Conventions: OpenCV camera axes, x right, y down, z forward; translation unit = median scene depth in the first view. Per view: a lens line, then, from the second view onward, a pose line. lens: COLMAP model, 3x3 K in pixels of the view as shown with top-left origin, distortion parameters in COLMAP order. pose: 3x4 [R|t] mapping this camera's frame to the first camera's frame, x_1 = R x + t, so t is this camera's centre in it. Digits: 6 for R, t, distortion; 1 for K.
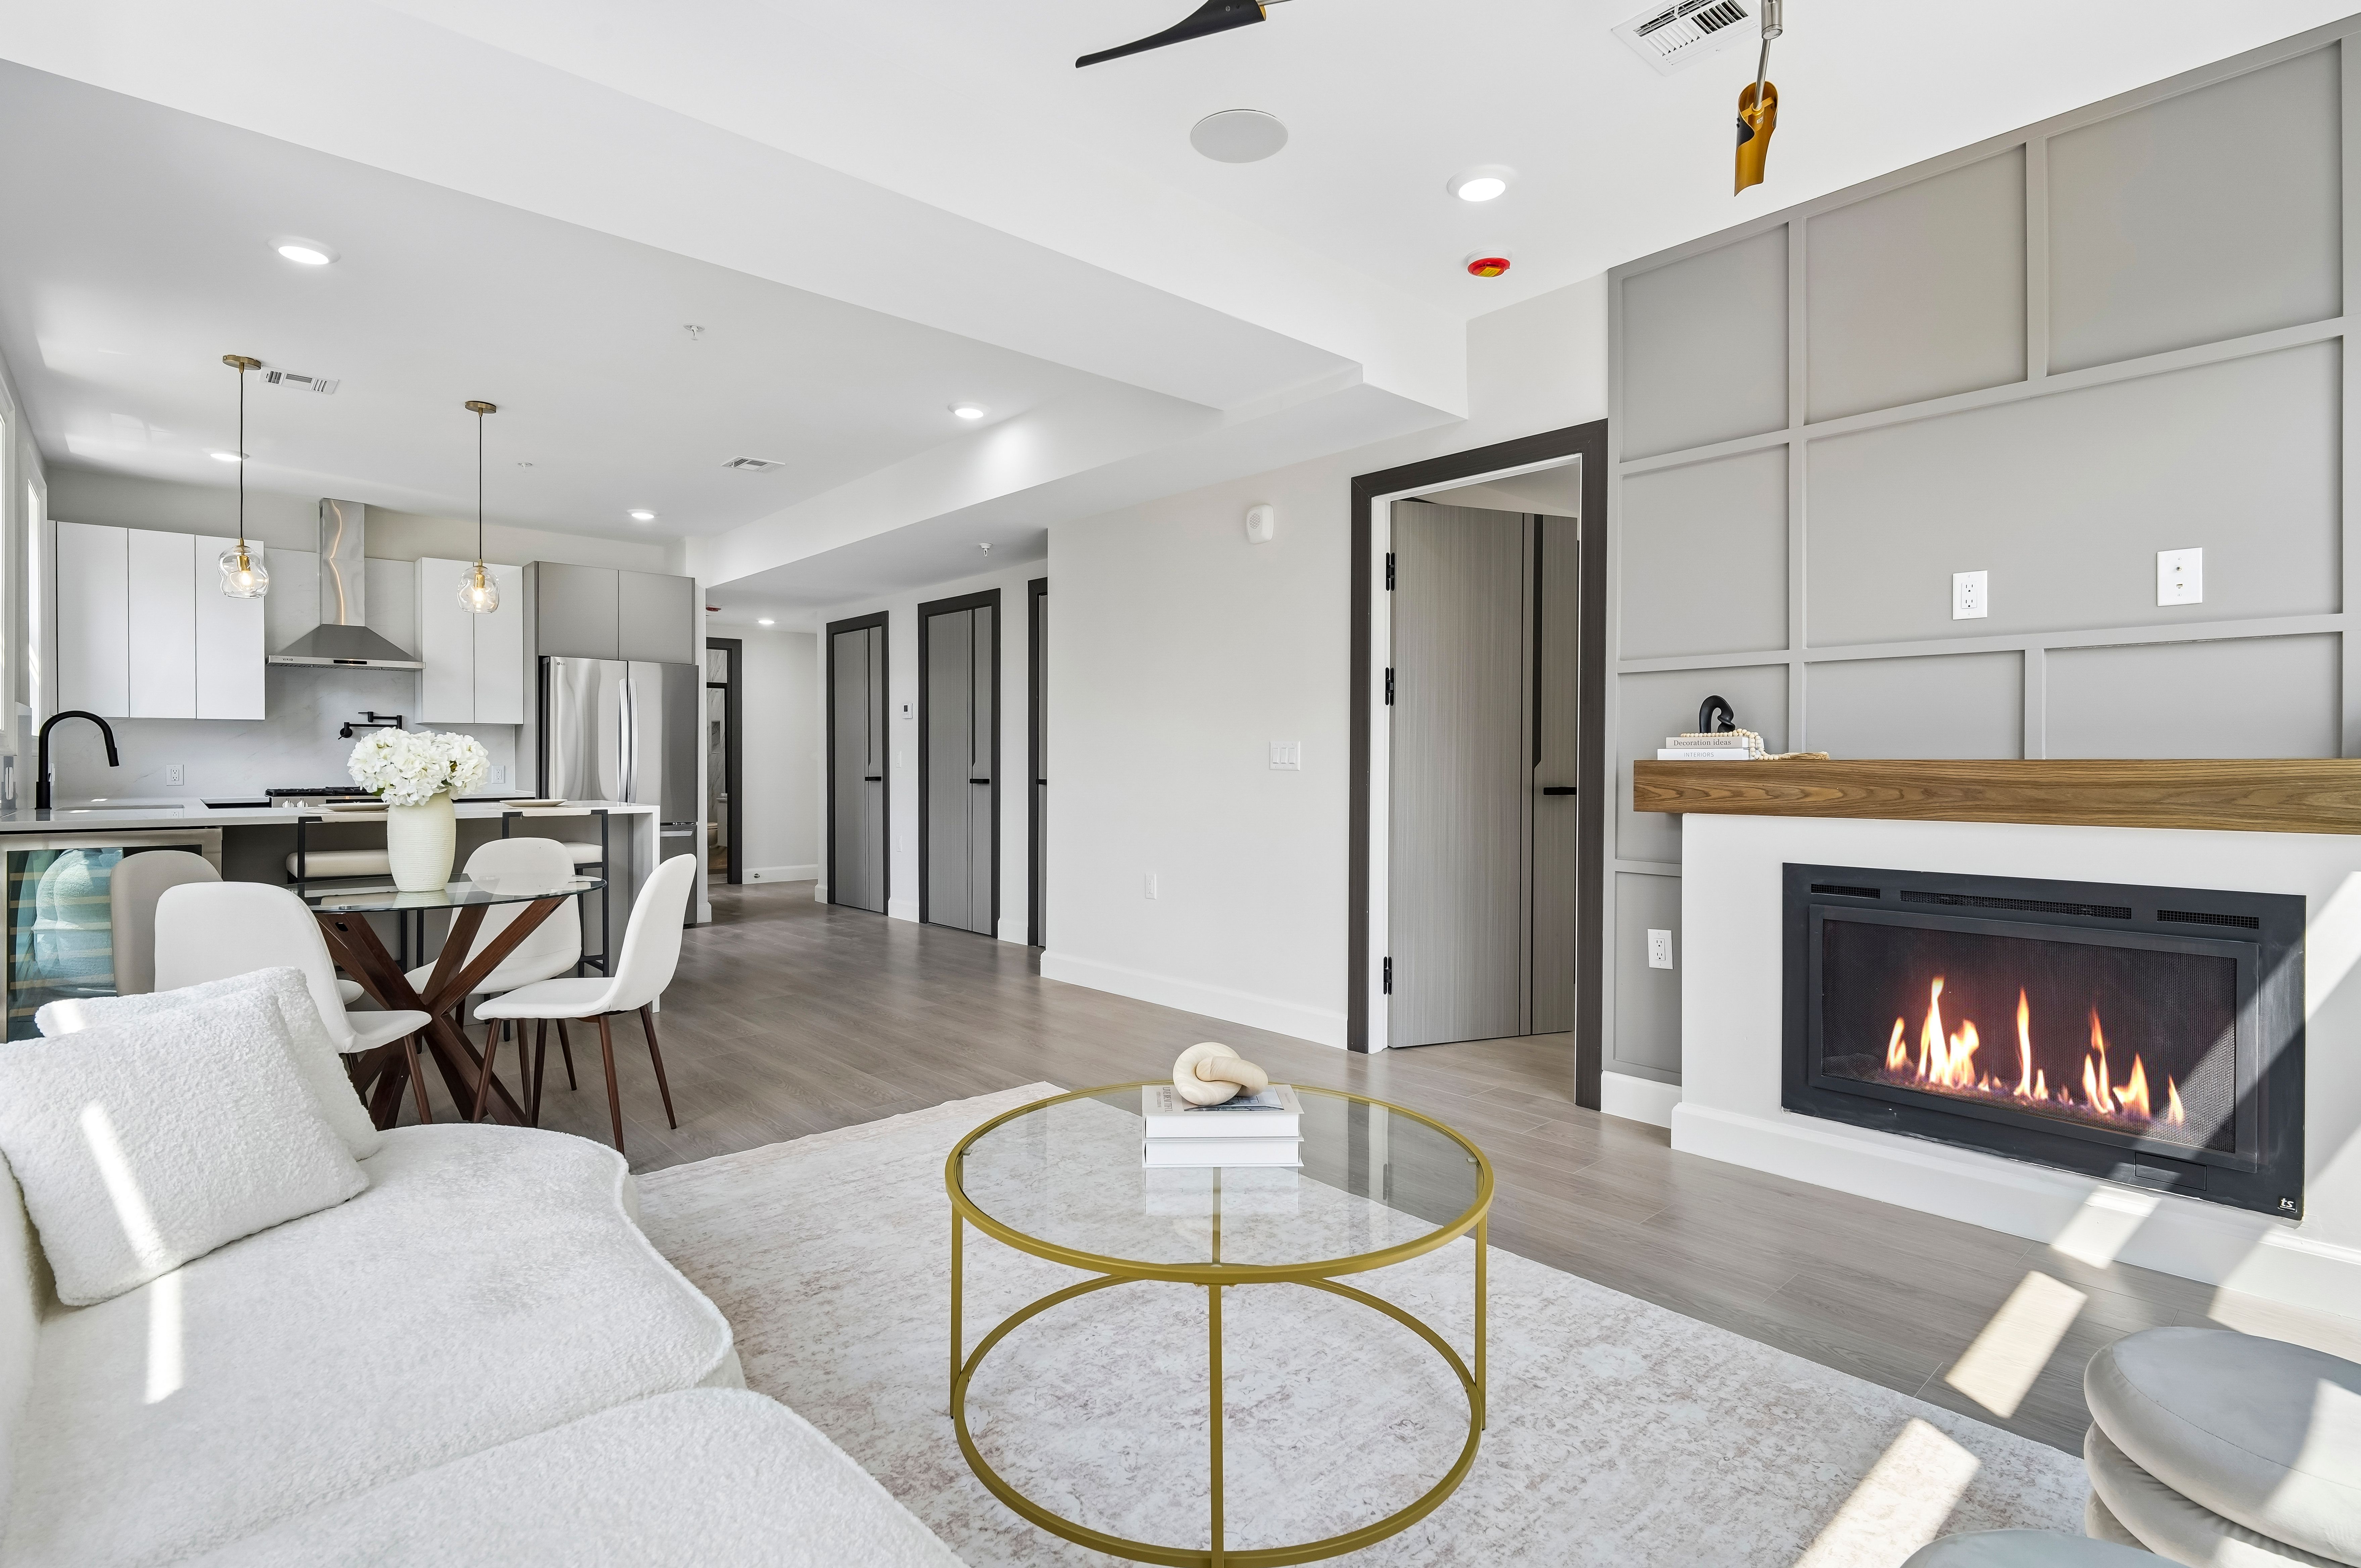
lens RADIAL K [[1107.8, 0, 1178.7], [0, 1107.8, 773.1], [0, 0, 1]] dist [0.004490, -0.005810]
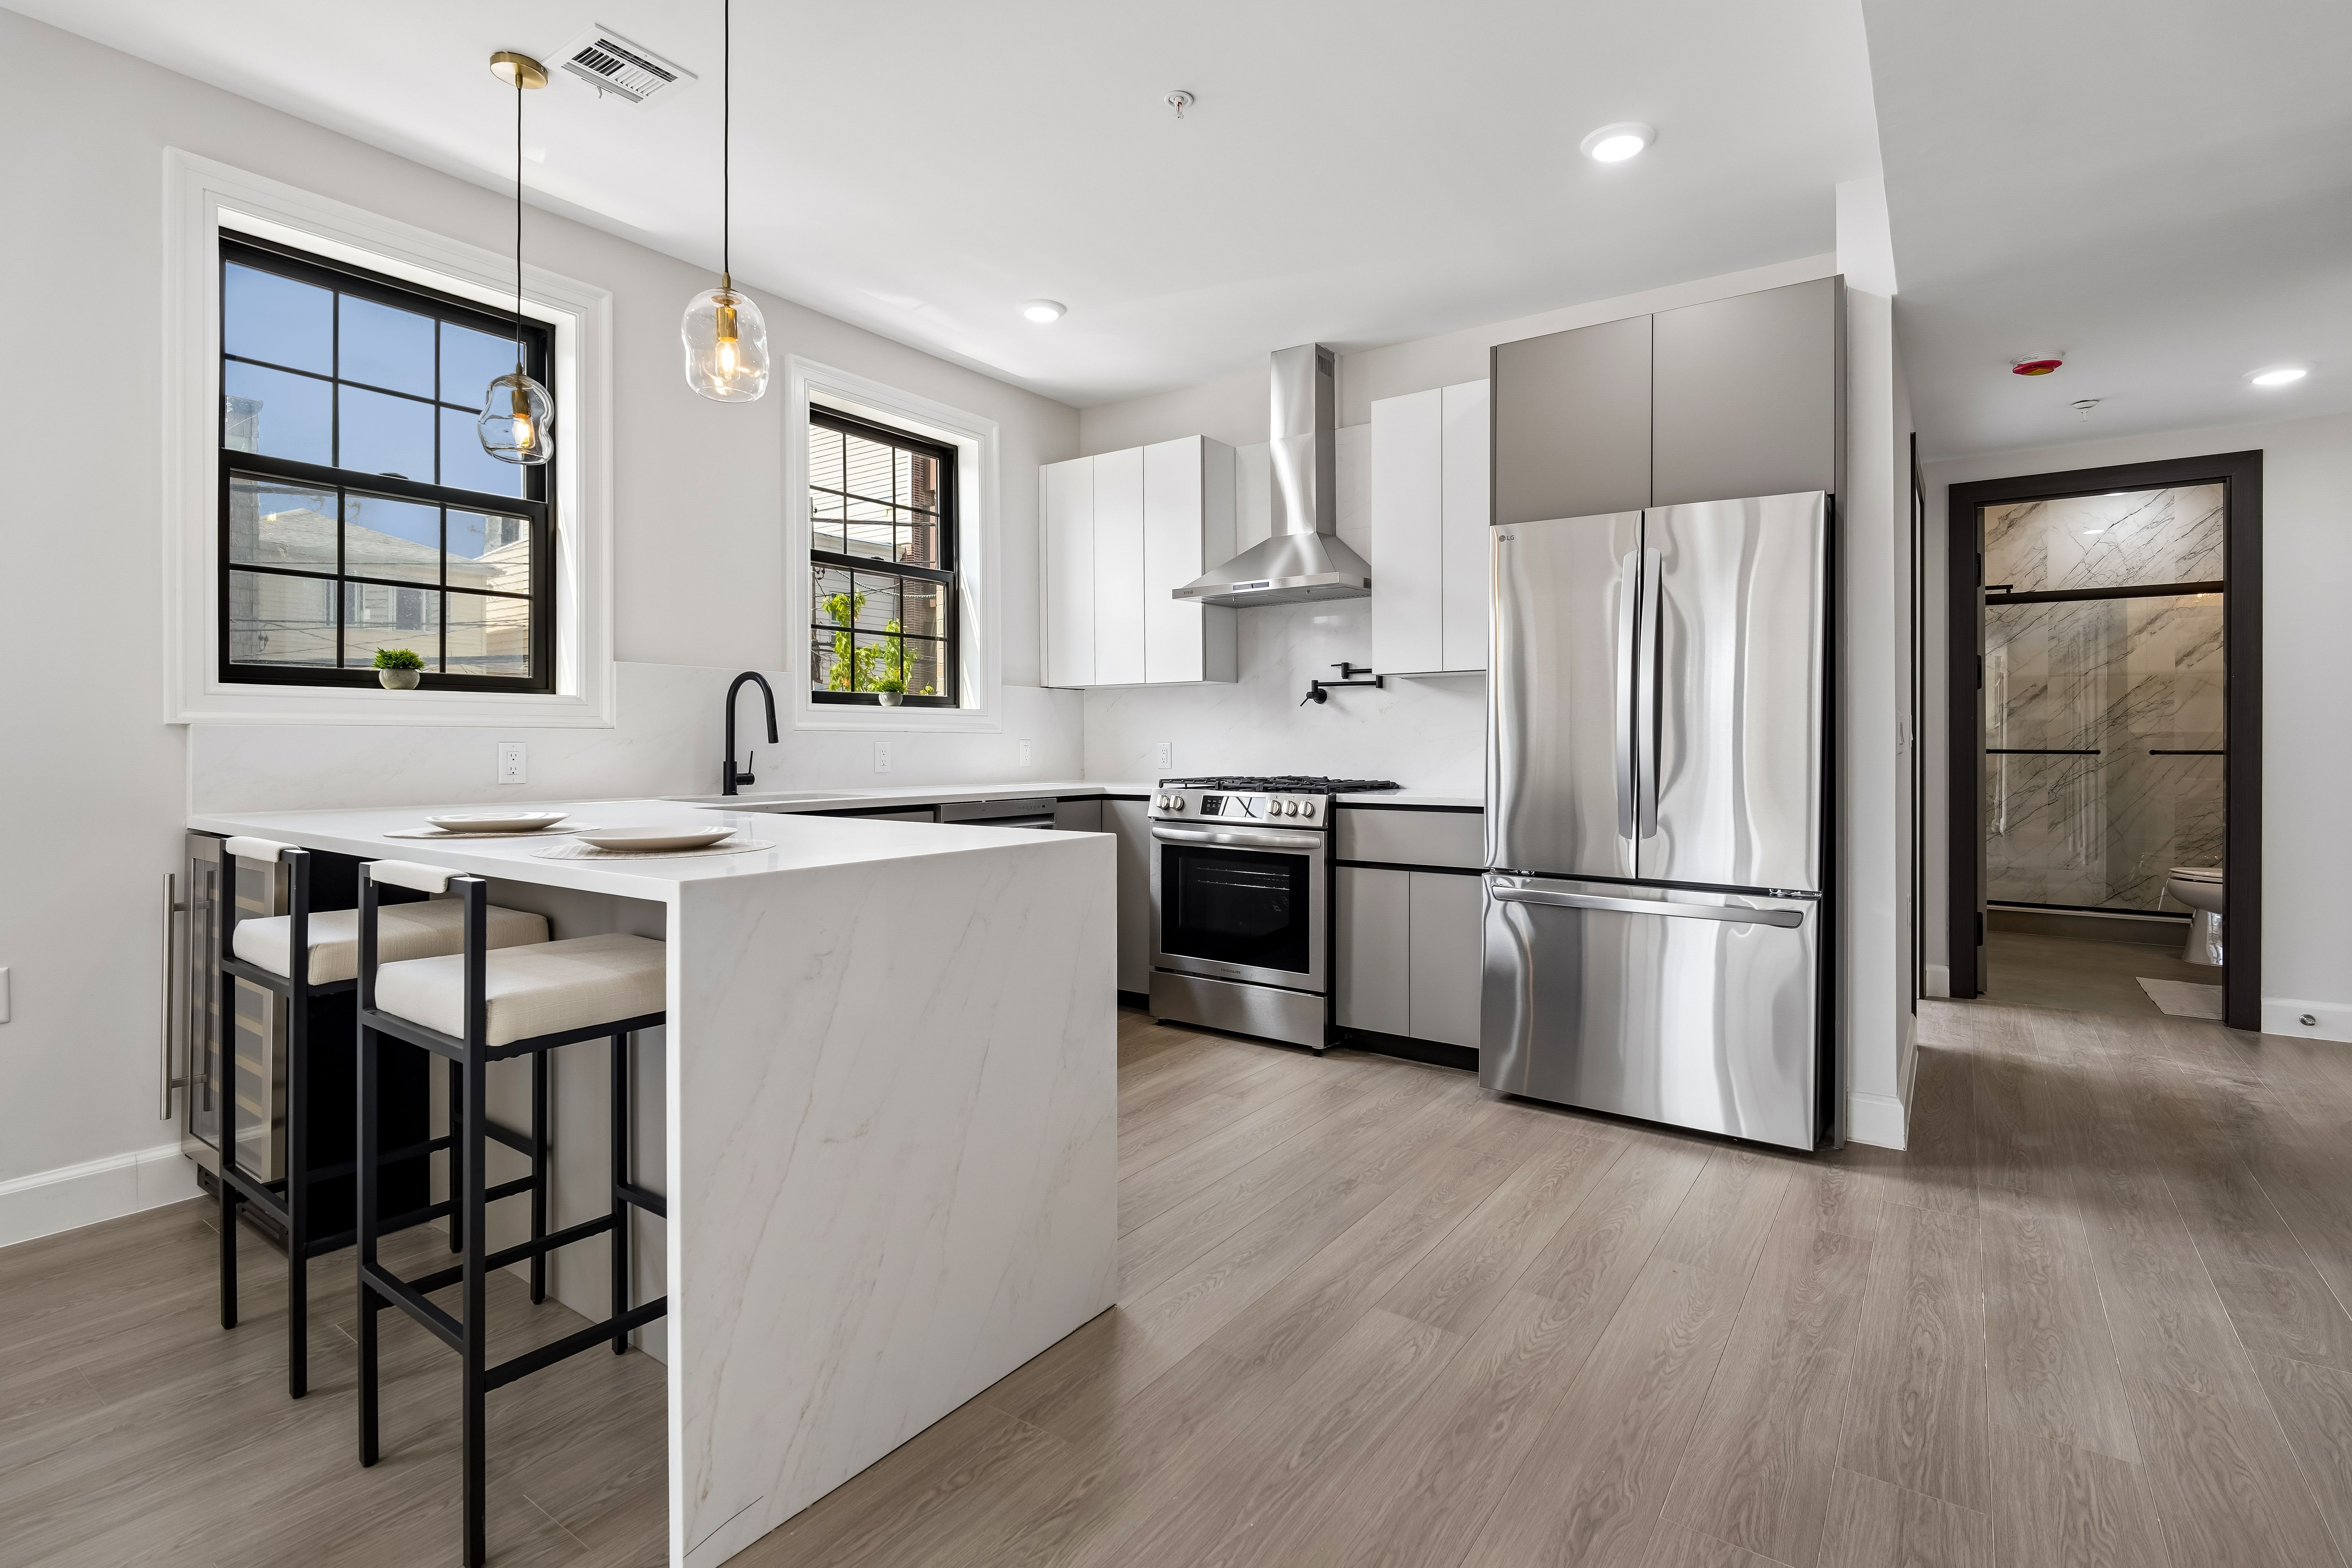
lens RADIAL K [[1103.7, 0, 1173.7], [0, 1103.7, 748.7], [0, 0, 1]] dist [0.004490, -0.005810]
pose [[0.215476, 0.005120, -0.976496, -0.250219], [-0.011353, 0.999932, 0.002738, -0.011699], [0.976443, 0.010496, 0.215520, 1.648506]]
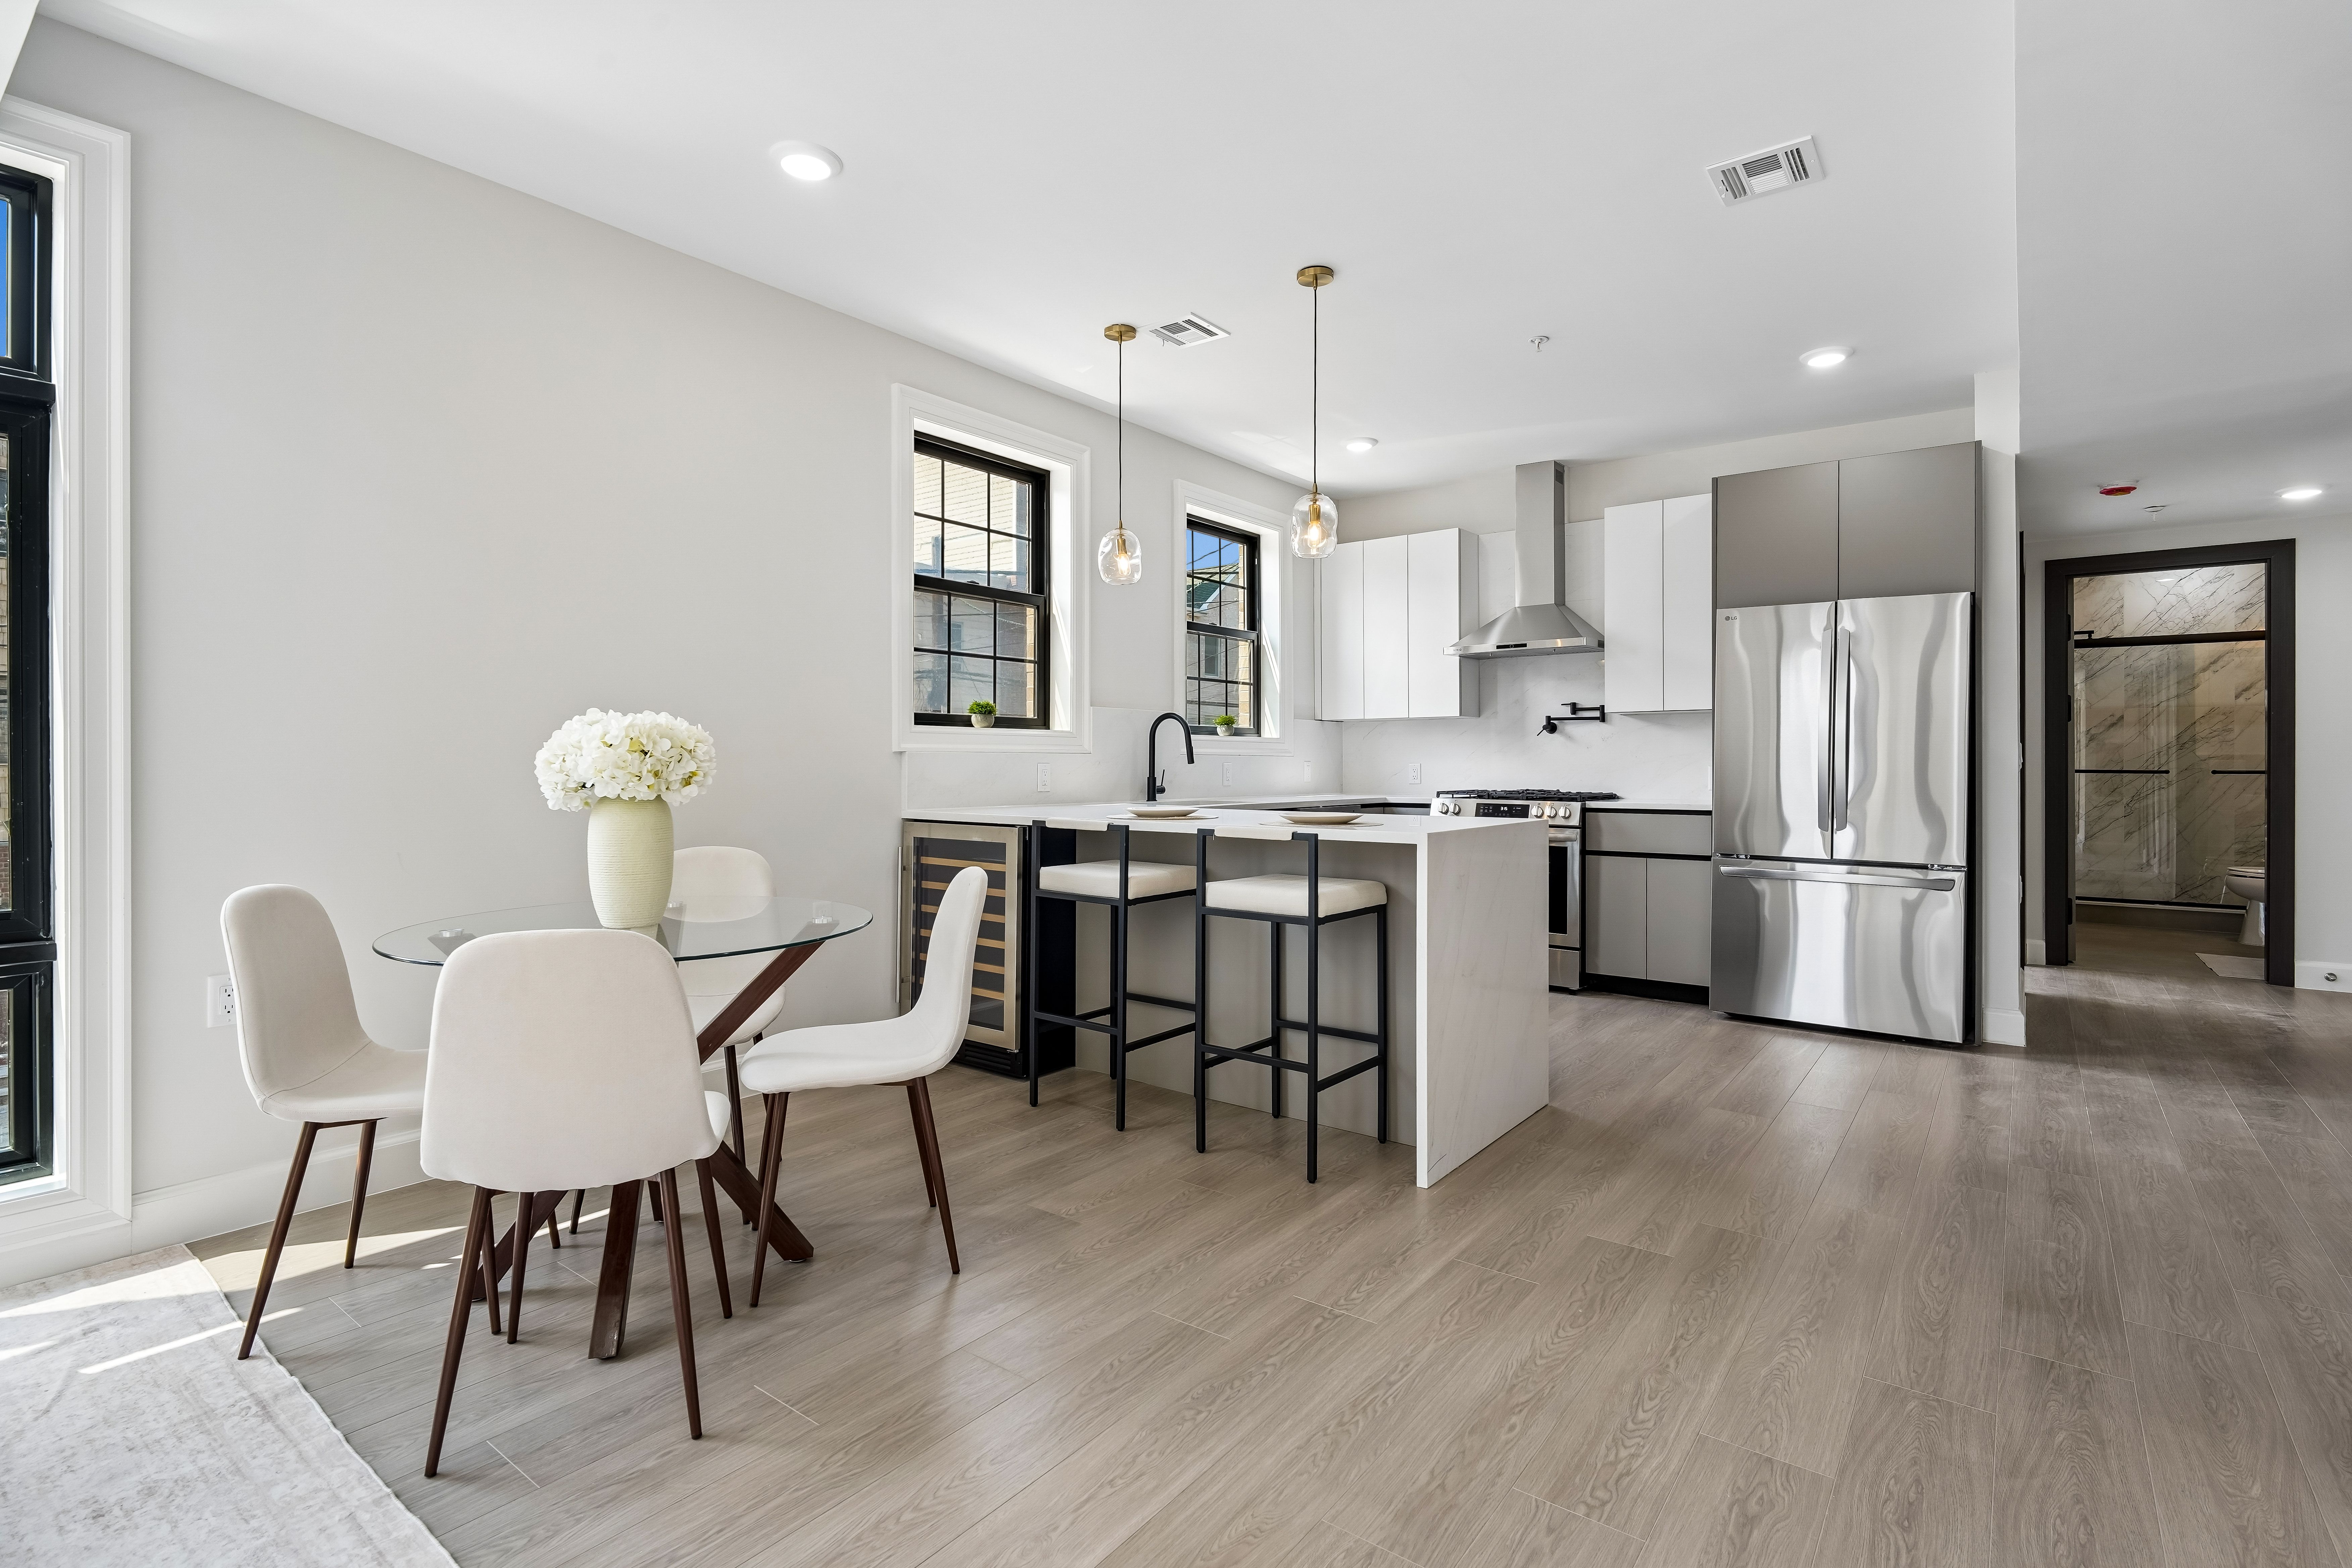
lens RADIAL K [[1103.7, 0, 1184.3], [0, 1103.7, 767.1], [0, 0, 1]] dist [0.004490, -0.005810]
pose [[0.181792, 0.004184, -0.983328, 0.114733], [-0.012229, 0.999923, 0.001993, -0.008046], [0.983261, 0.011663, 0.181829, 1.193424]]
